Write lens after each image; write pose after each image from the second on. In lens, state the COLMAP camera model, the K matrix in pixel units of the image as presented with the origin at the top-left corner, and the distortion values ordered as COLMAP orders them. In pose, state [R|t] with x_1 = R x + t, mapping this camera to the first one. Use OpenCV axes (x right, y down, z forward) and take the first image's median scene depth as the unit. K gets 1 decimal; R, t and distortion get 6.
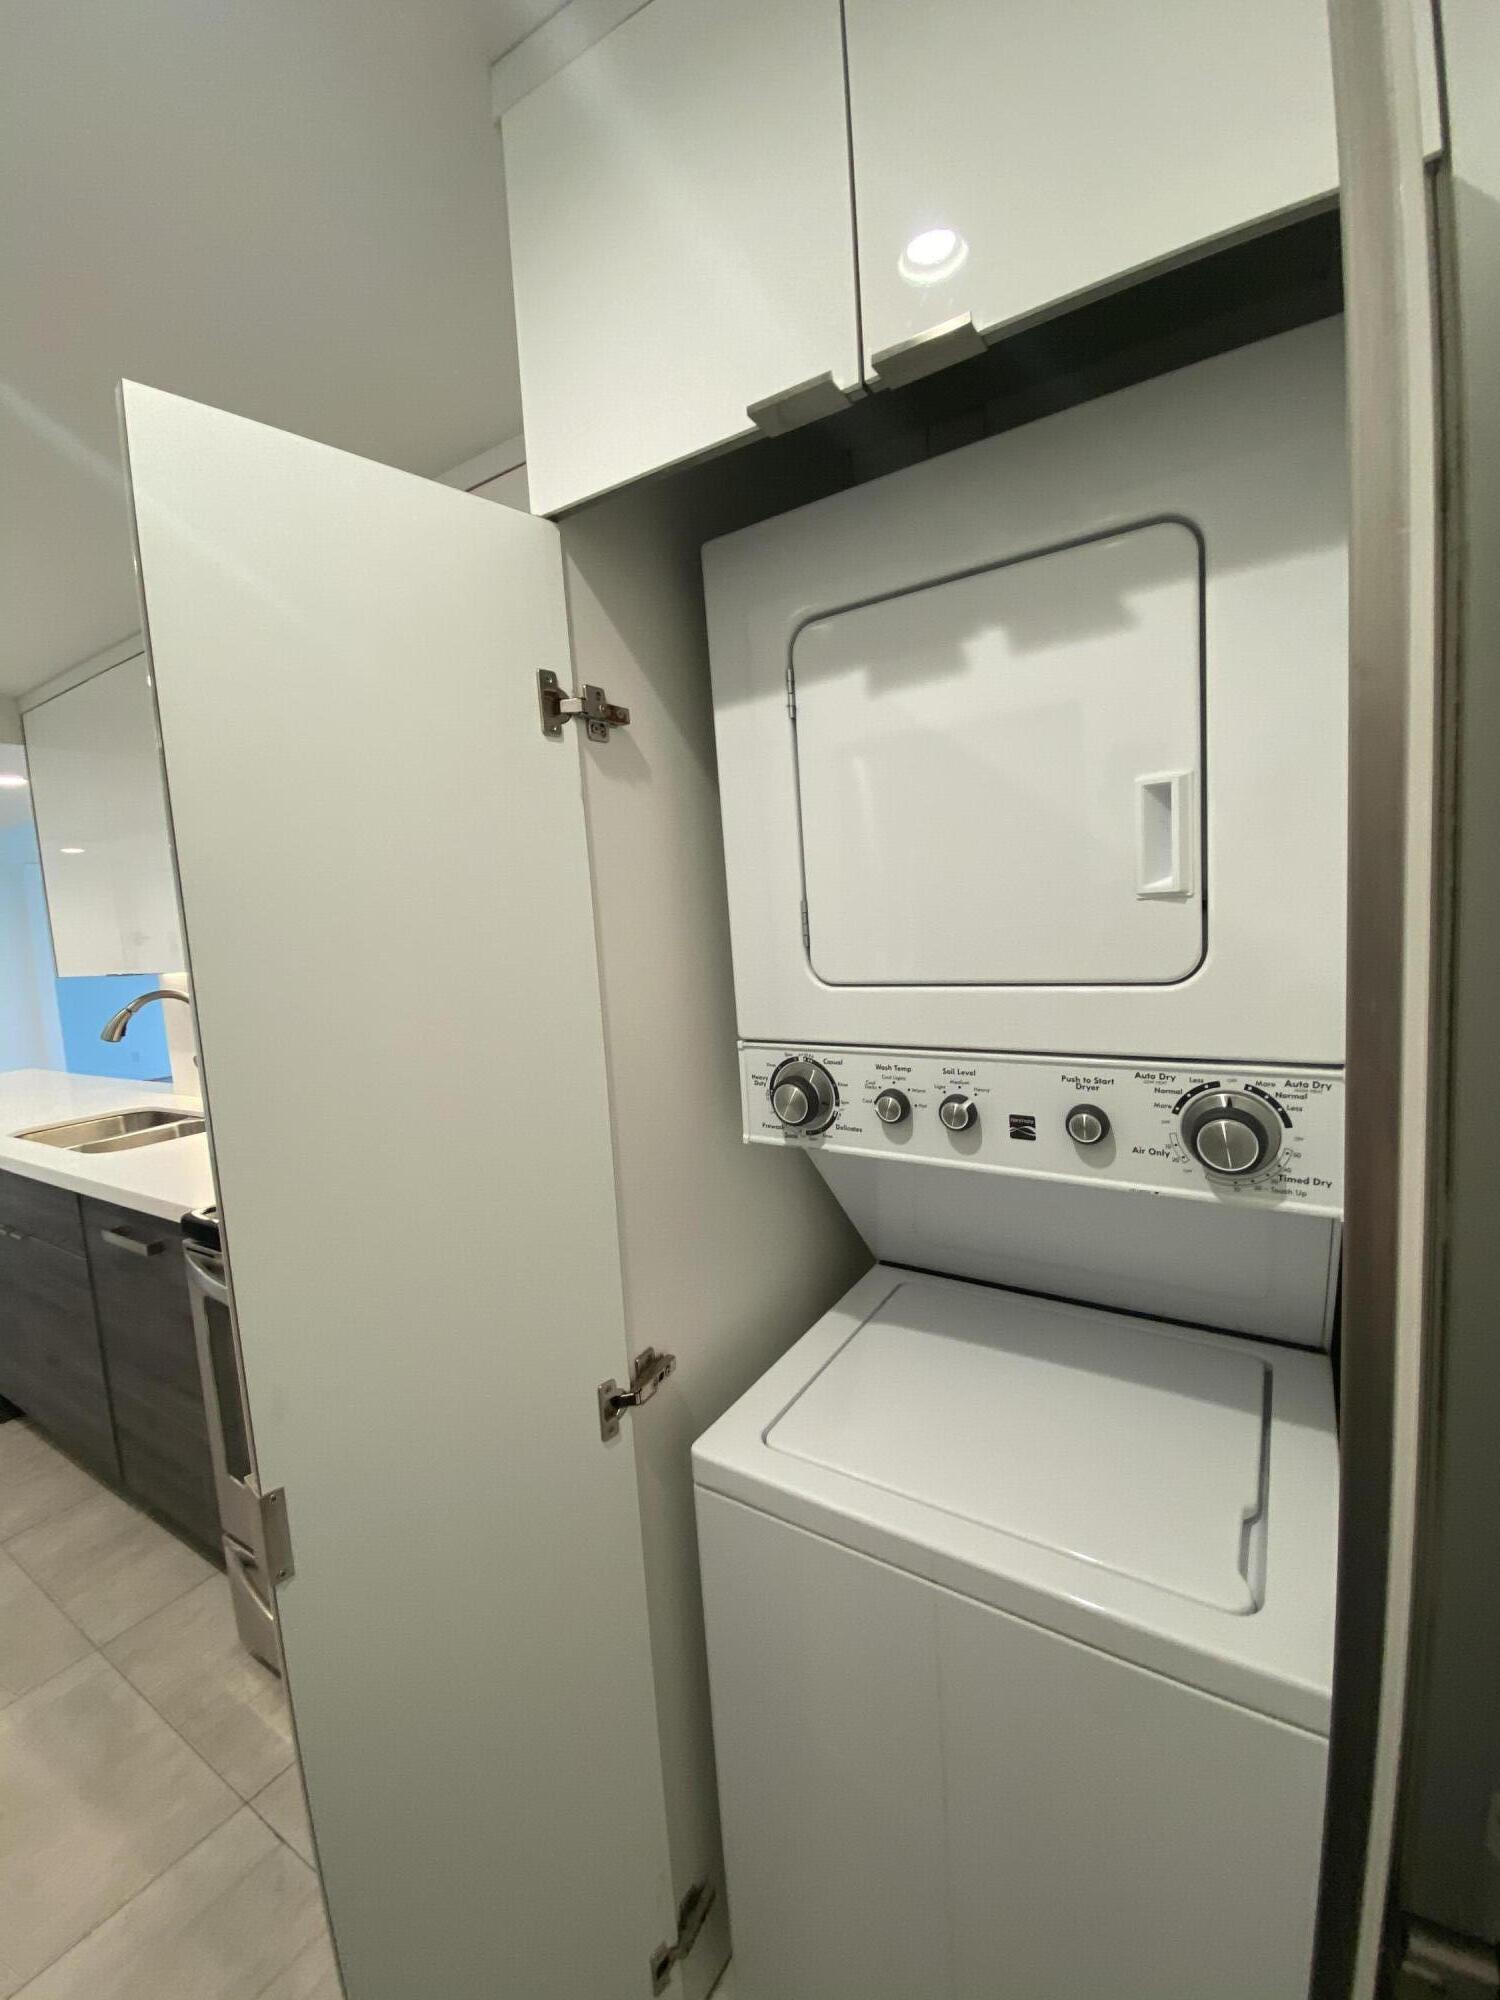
lens RADIAL K [[811.7, 0, 756.3], [0, 811.7, 1006.7], [0, 0, 1]] dist [0.026232, -0.024087]
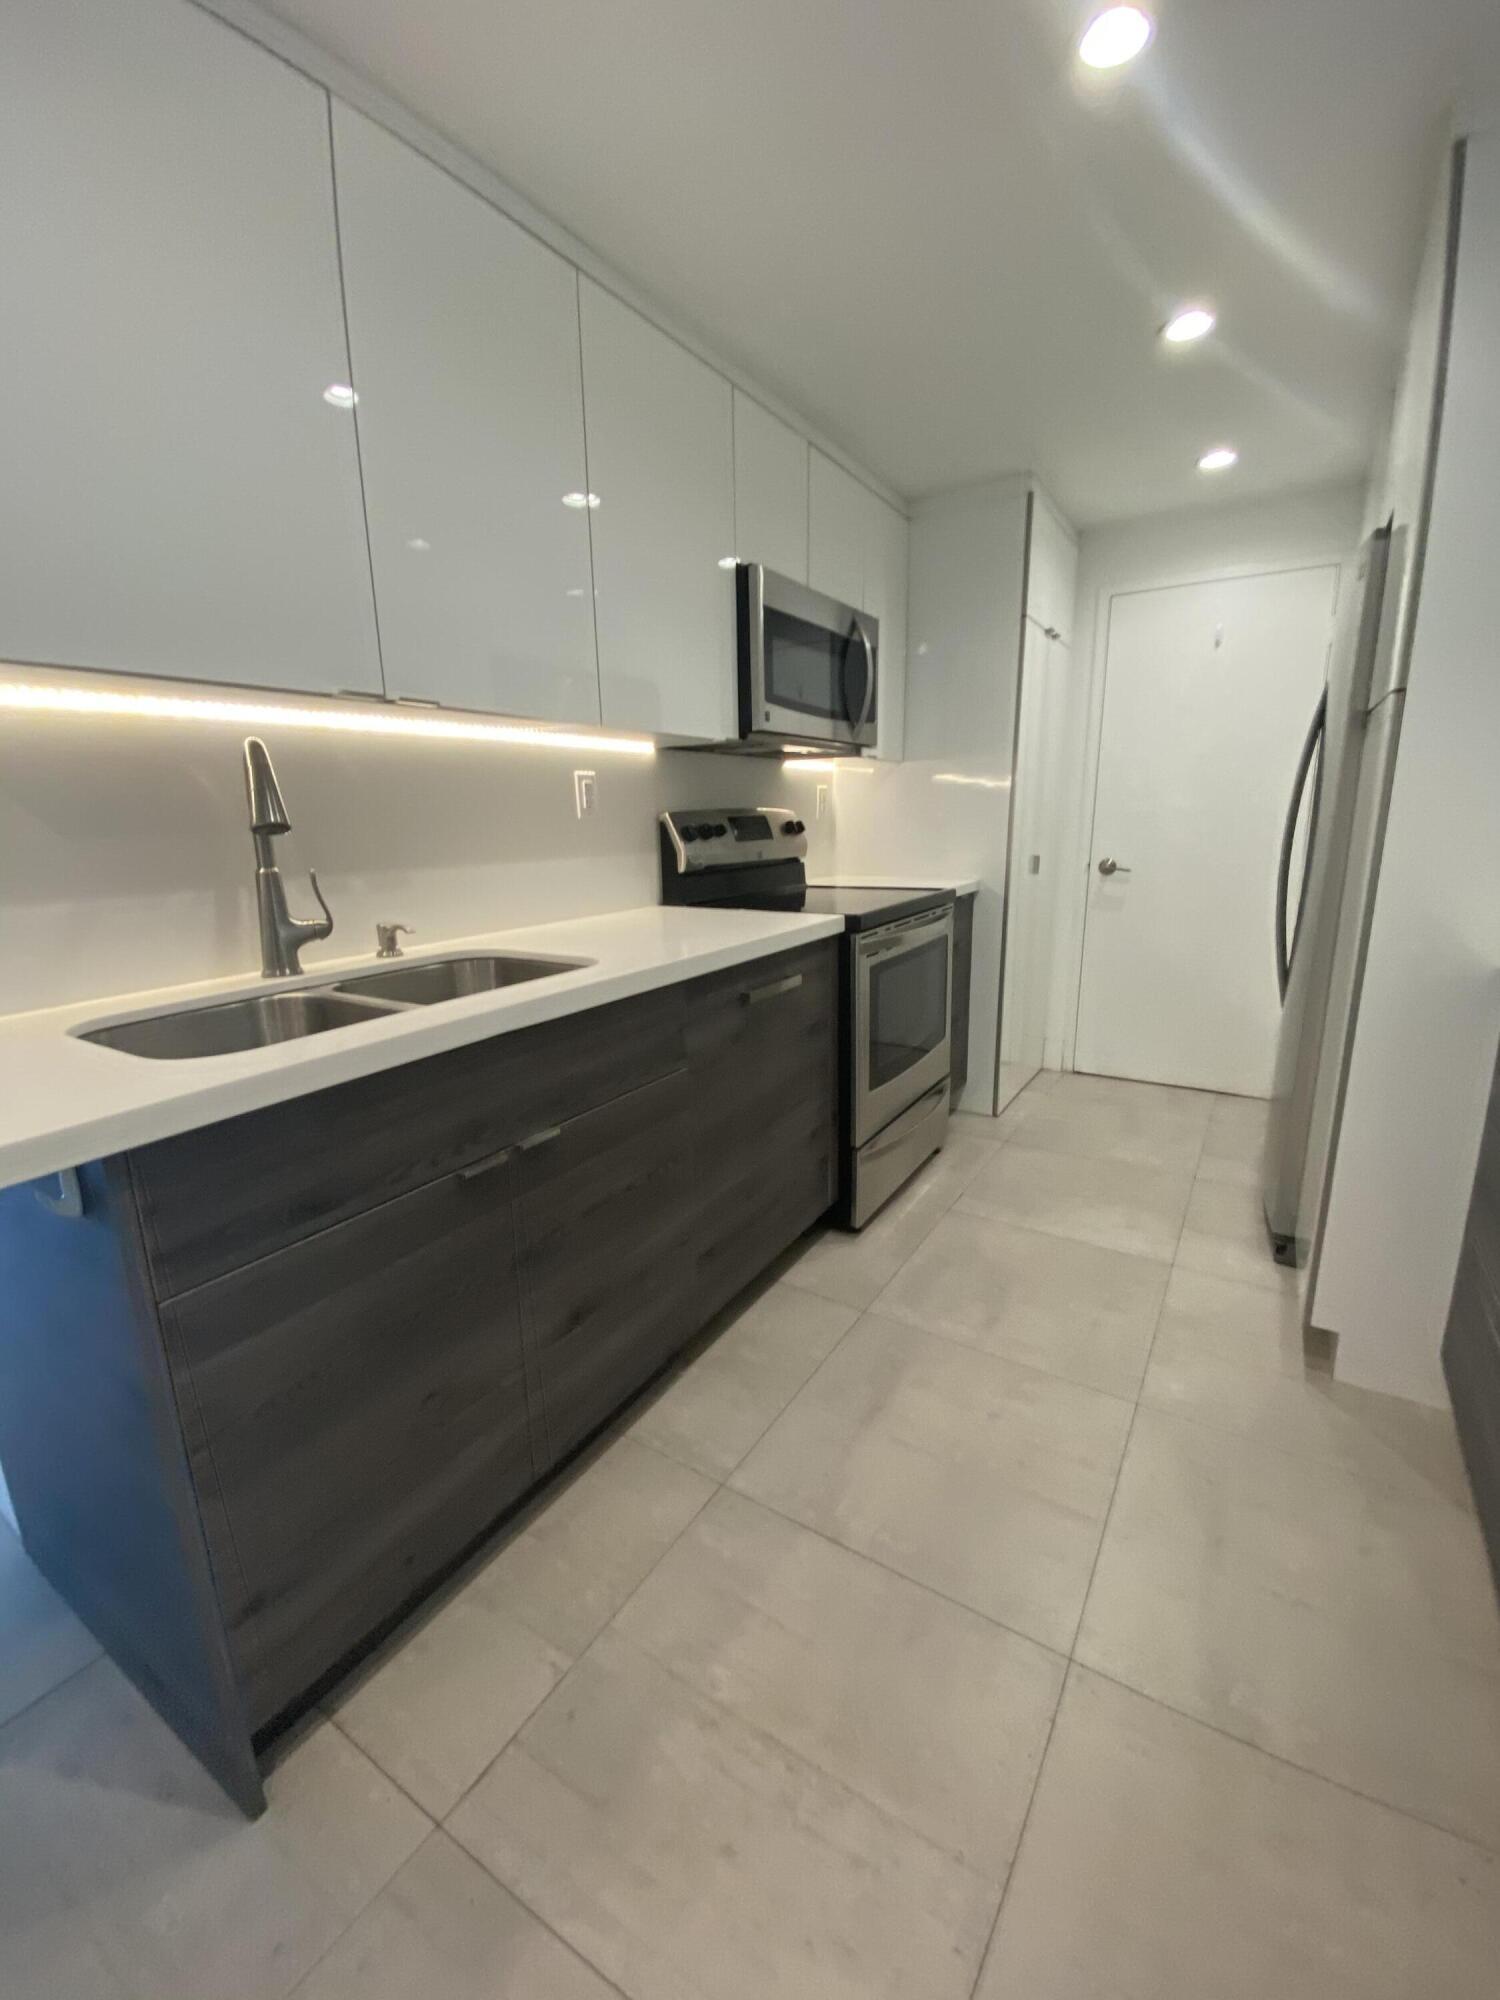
lens RADIAL K [[811.7, 0, 756.3], [0, 811.7, 1006.7], [0, 0, 1]] dist [0.026232, -0.024087]
pose [[-0.001068, -0.169392, 0.985548, -1.667550], [0.118781, 0.978550, 0.168318, 0.126854], [-0.992920, 0.117244, 0.019075, 0.948453]]
